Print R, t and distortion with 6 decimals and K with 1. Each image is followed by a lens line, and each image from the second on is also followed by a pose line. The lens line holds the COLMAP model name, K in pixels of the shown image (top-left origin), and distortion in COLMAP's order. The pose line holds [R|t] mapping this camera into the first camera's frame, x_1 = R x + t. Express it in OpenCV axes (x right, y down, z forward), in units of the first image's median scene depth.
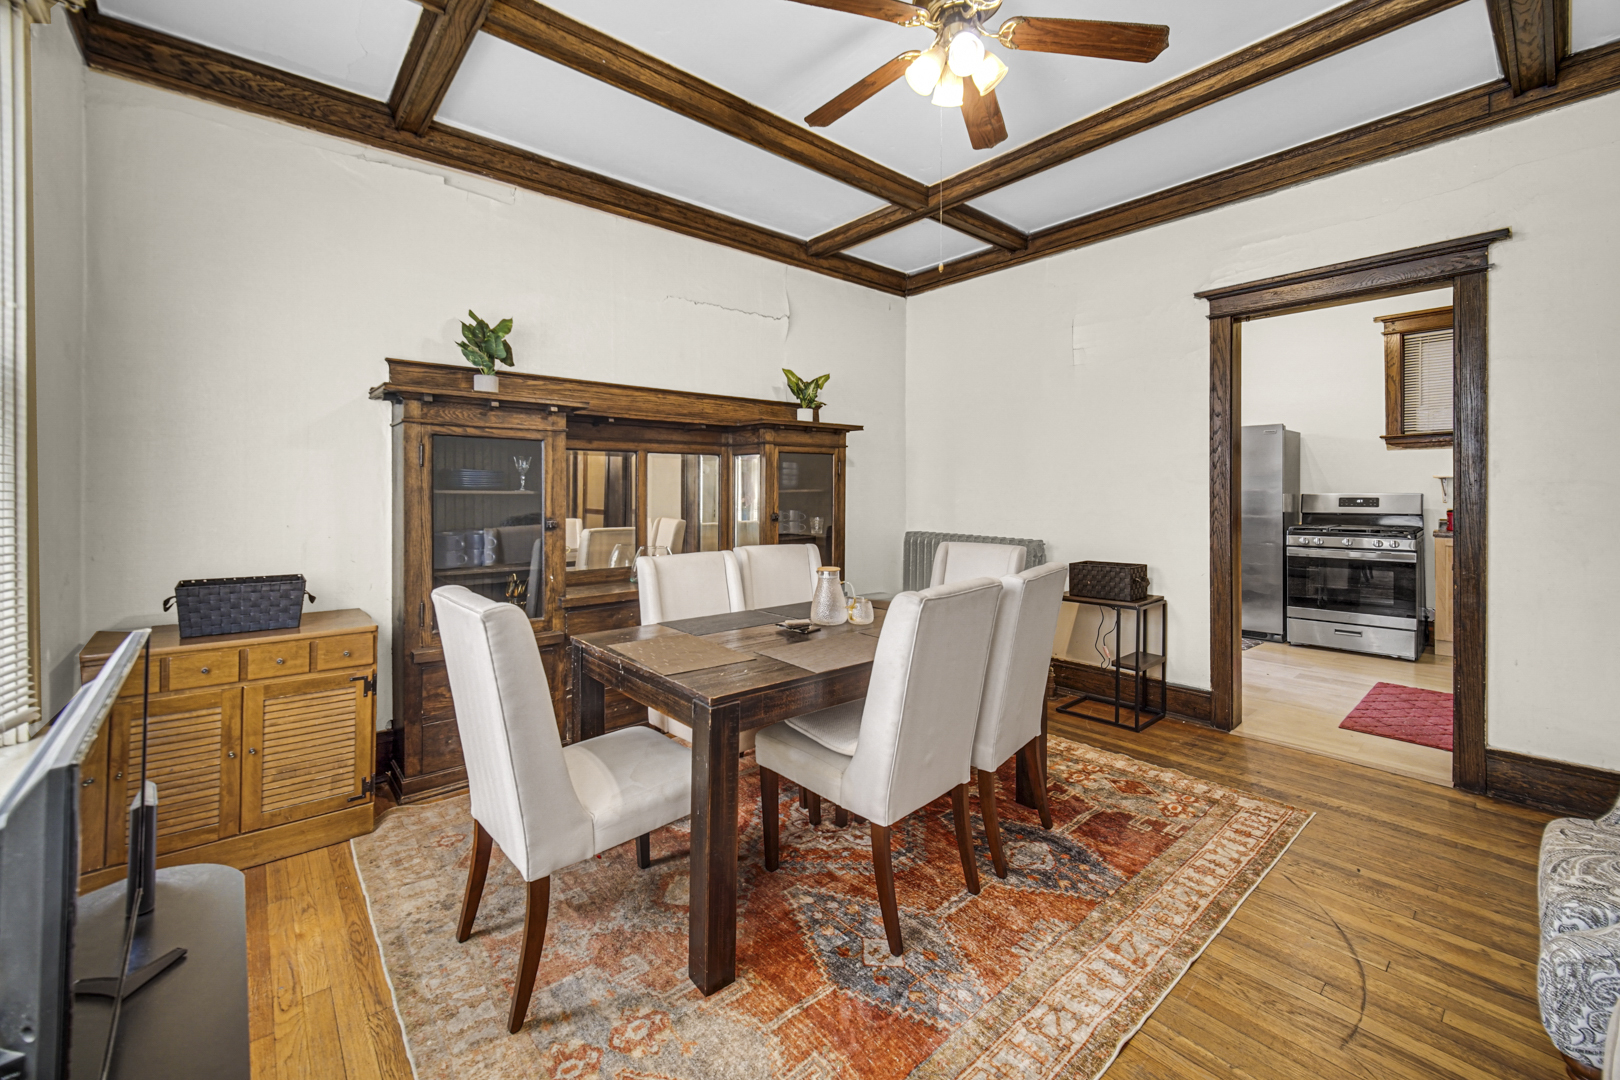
lens RADIAL K [[662.6, 0, 812.5], [0, 662.6, 486.5], [0, 0, 1]] dist [0.001313, 0.000246]
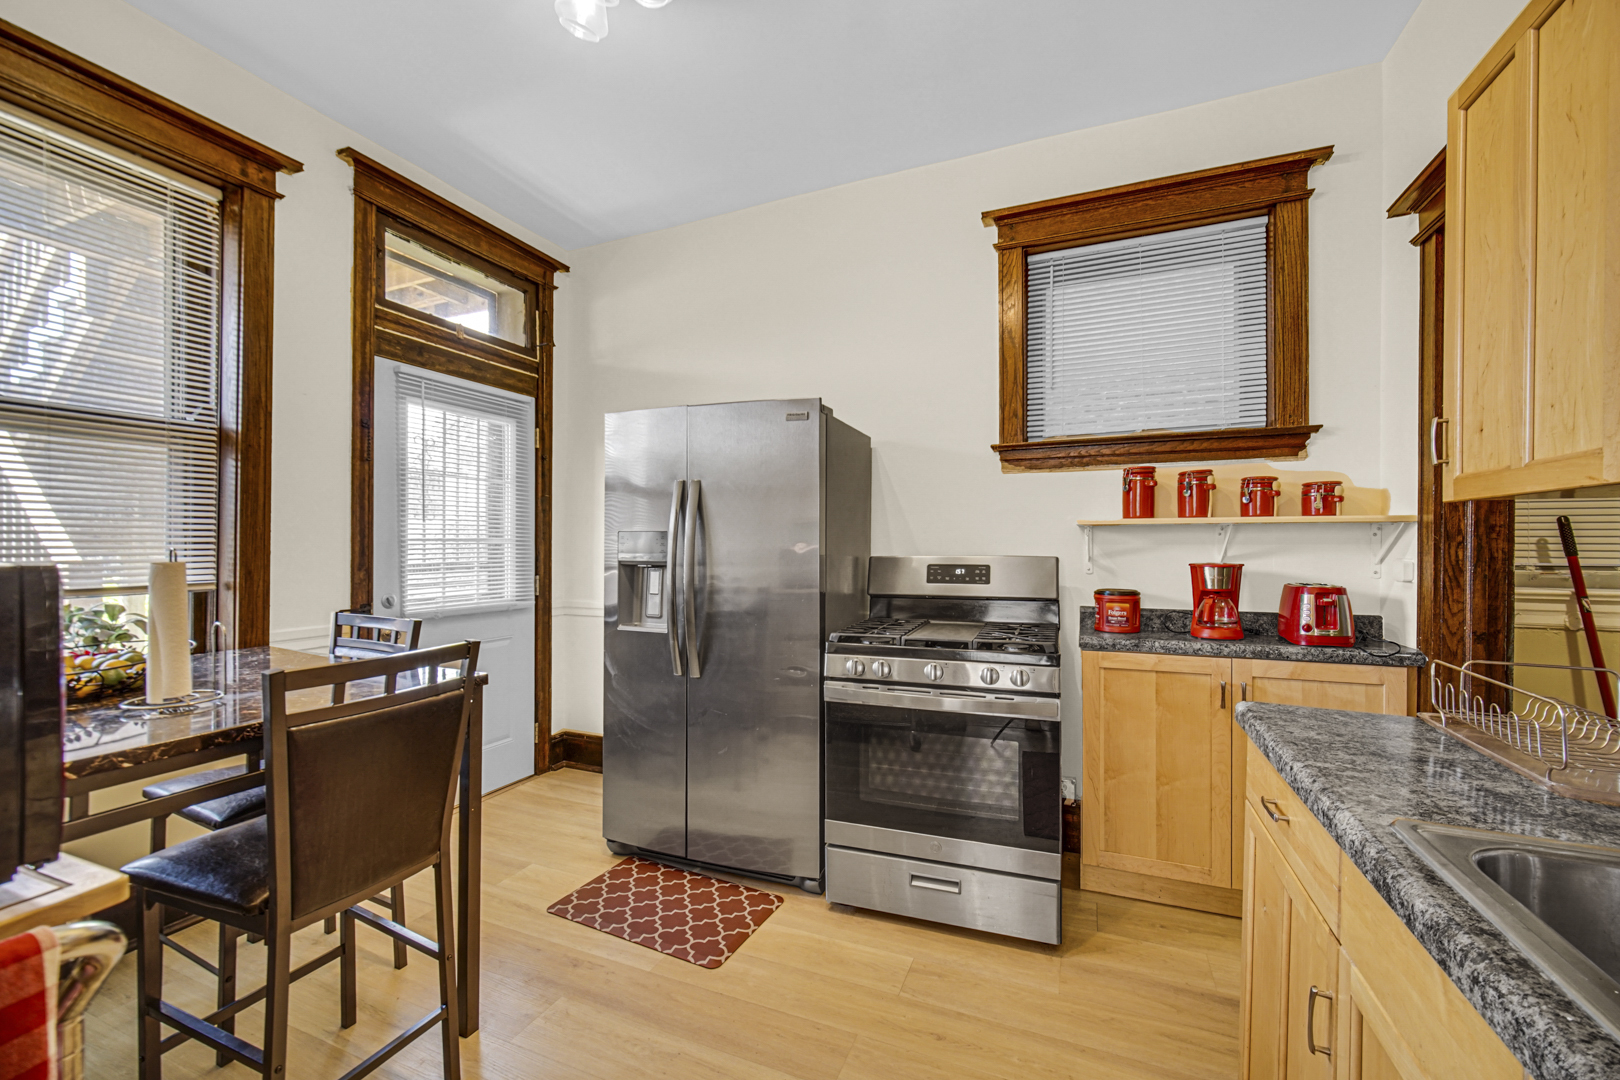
lens RADIAL K [[662.6, 0, 812.8], [0, 662.6, 547.8], [0, 0, 1]] dist [0.001313, 0.000246]
pose [[0.898675, -0.000225, 0.438616, 0.197623], [-0.001600, 0.999992, 0.003793, 0.000832], [-0.438613, -0.004110, 0.898667, 0.233909]]
